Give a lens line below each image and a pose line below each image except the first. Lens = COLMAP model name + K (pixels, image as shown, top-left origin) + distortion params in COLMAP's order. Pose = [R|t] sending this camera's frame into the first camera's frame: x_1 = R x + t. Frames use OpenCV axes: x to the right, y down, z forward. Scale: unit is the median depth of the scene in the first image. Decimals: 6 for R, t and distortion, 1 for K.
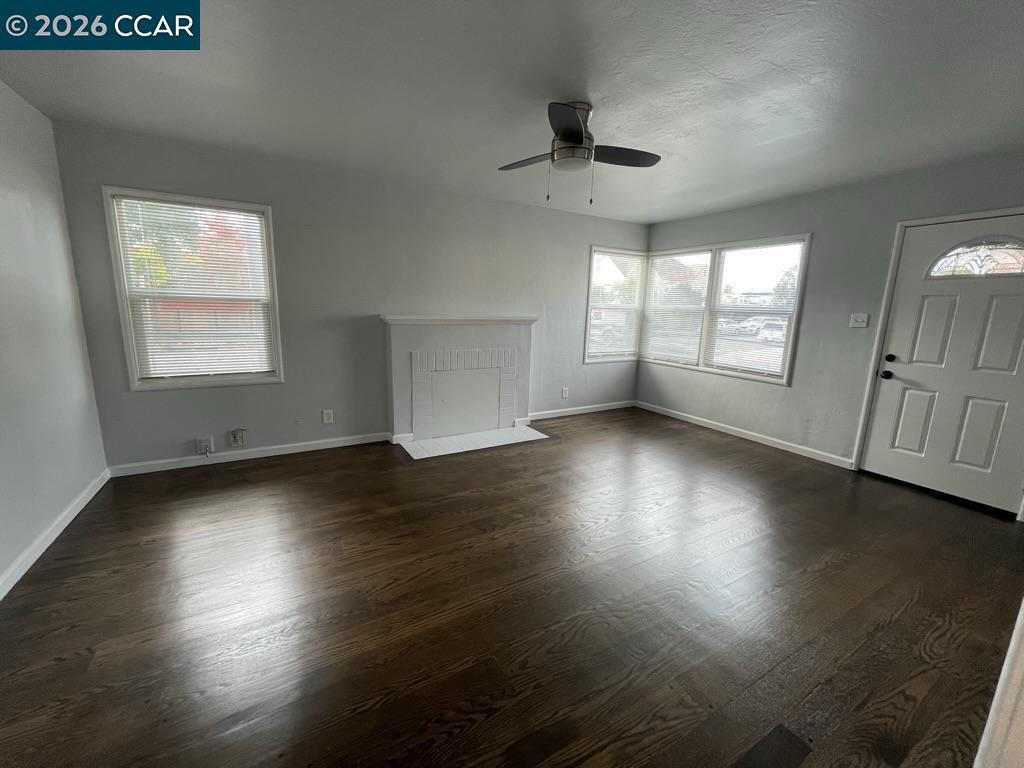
lens RADIAL K [[415.4, 0, 512.0], [0, 415.4, 384.0], [0, 0, 1]] dist [-0.003366, 0.000067]
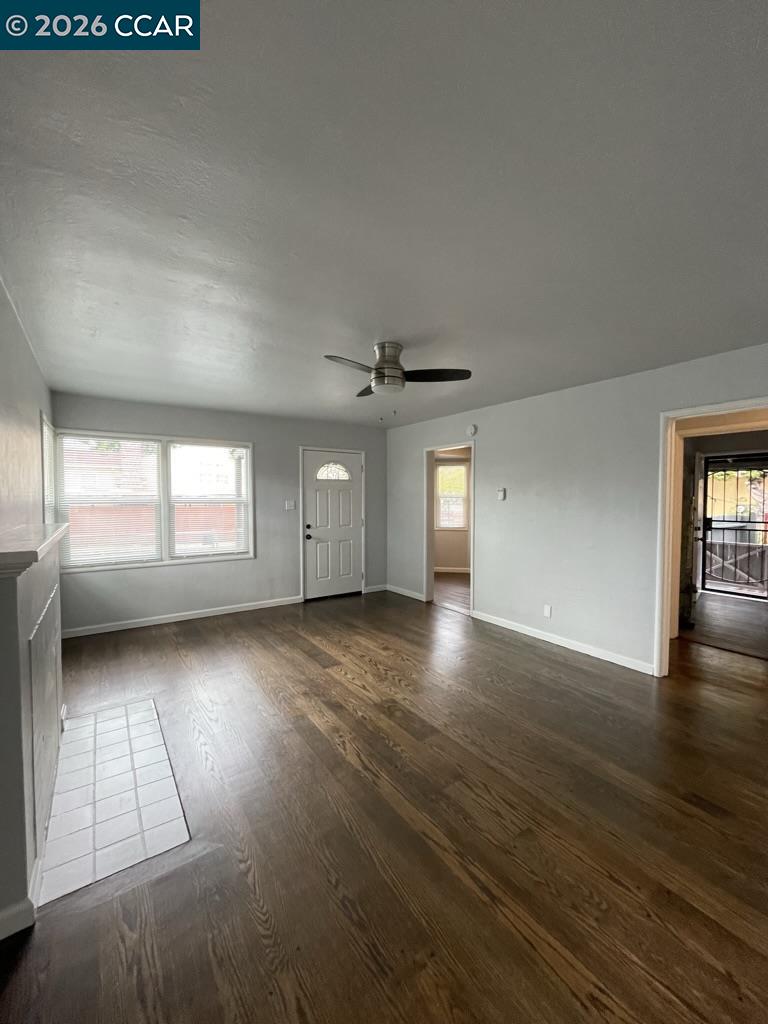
lens RADIAL K [[415.4, 0, 384.0], [0, 415.4, 512.0], [0, 0, 1]] dist [-0.003366, 0.000067]
pose [[-0.086066, -0.062290, 0.994340, -0.647796], [0.183139, 0.980047, 0.077247, -0.165228], [-0.979312, 0.188751, -0.072941, 0.699267]]
